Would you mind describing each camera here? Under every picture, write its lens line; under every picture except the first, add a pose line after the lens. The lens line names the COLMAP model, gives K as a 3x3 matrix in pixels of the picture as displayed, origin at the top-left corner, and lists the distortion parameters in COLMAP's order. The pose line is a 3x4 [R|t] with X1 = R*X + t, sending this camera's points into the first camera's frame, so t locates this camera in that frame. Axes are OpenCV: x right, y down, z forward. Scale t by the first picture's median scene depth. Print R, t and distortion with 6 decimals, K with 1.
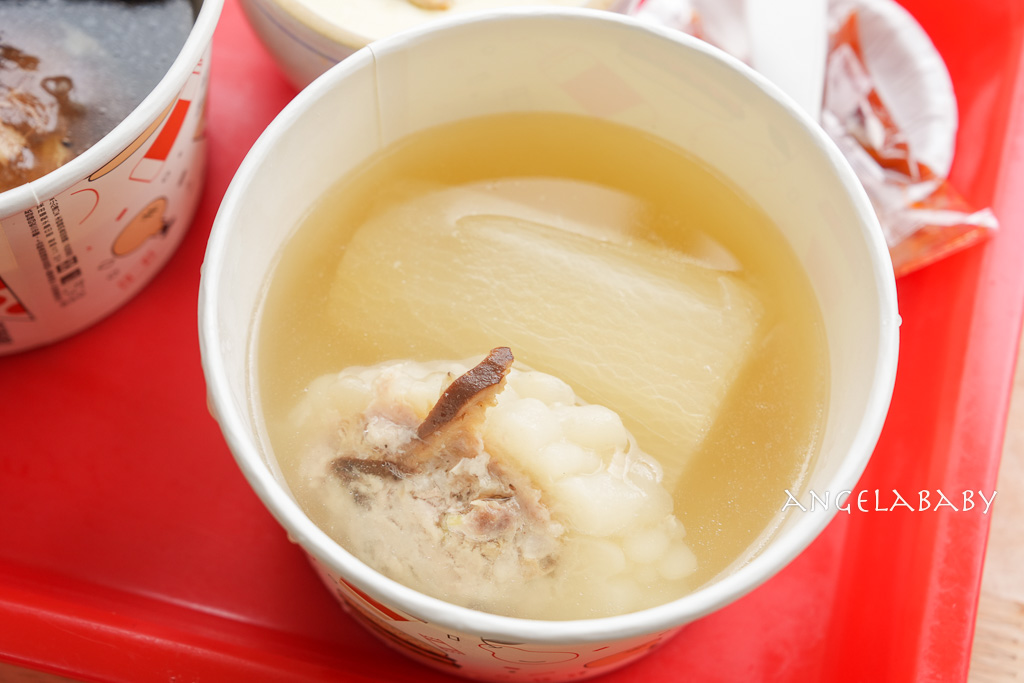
lens RADIAL K [[2070.7, 0, 513.9], [0, 2070.7, 344.9], [0, 0, 1]] dist [0.245096, 0.000000]
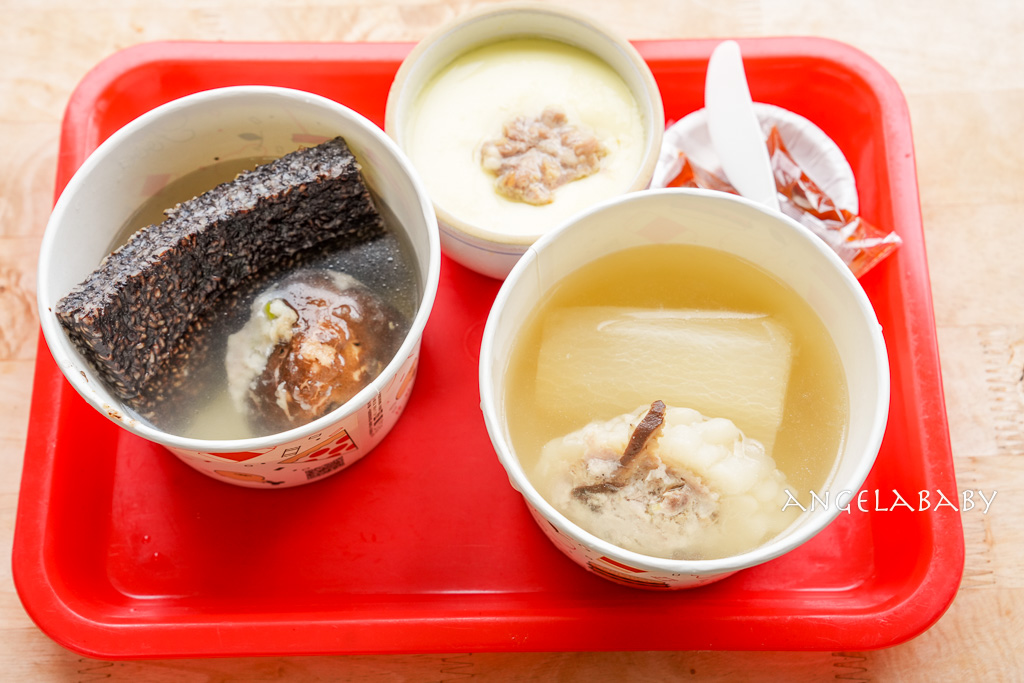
lens RADIAL K [[1619.8, 0, 508.3], [0, 1619.8, 337.2], [0, 0, 1]] dist [0.101781, 0.000000]
pose [[0.964846, -0.258953, 0.044893, -0.165733], [0.256786, 0.965235, 0.048813, -0.142538], [-0.055973, -0.035569, 0.997799, -0.302366]]
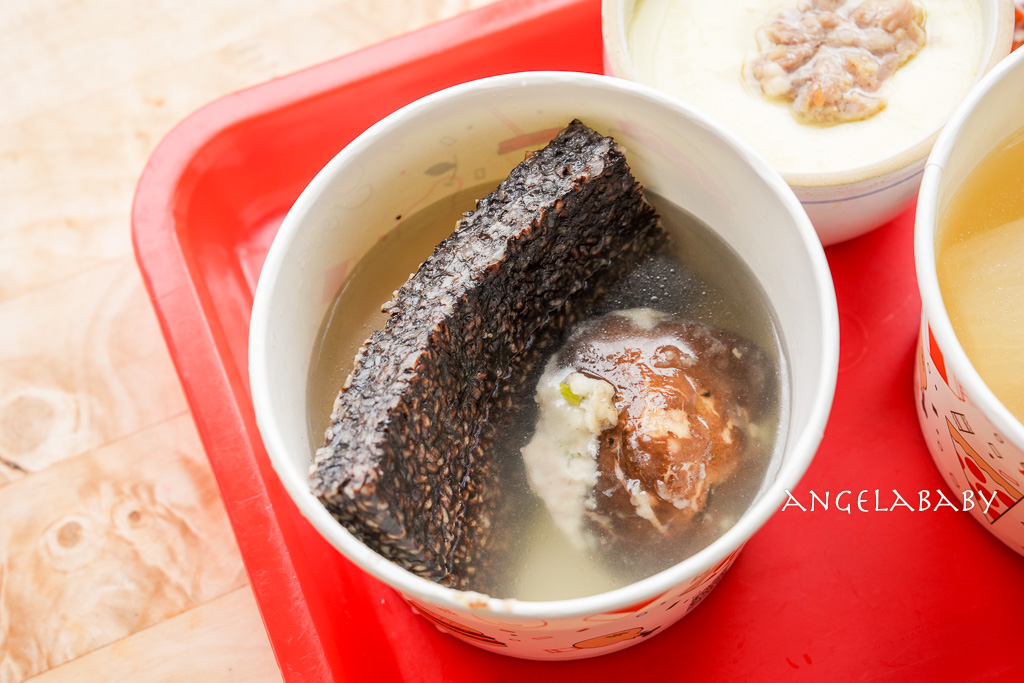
lens RADIAL K [[2070.7, 0, 513.1], [0, 2070.7, 341.0], [0, 0, 1]] dist [0.245096, 0.000000]
pose [[0.806738, -0.573574, 0.142082, -0.472656], [0.572734, 0.818161, 0.050880, -0.253200], [-0.145430, 0.040328, 0.988546, -0.097310]]
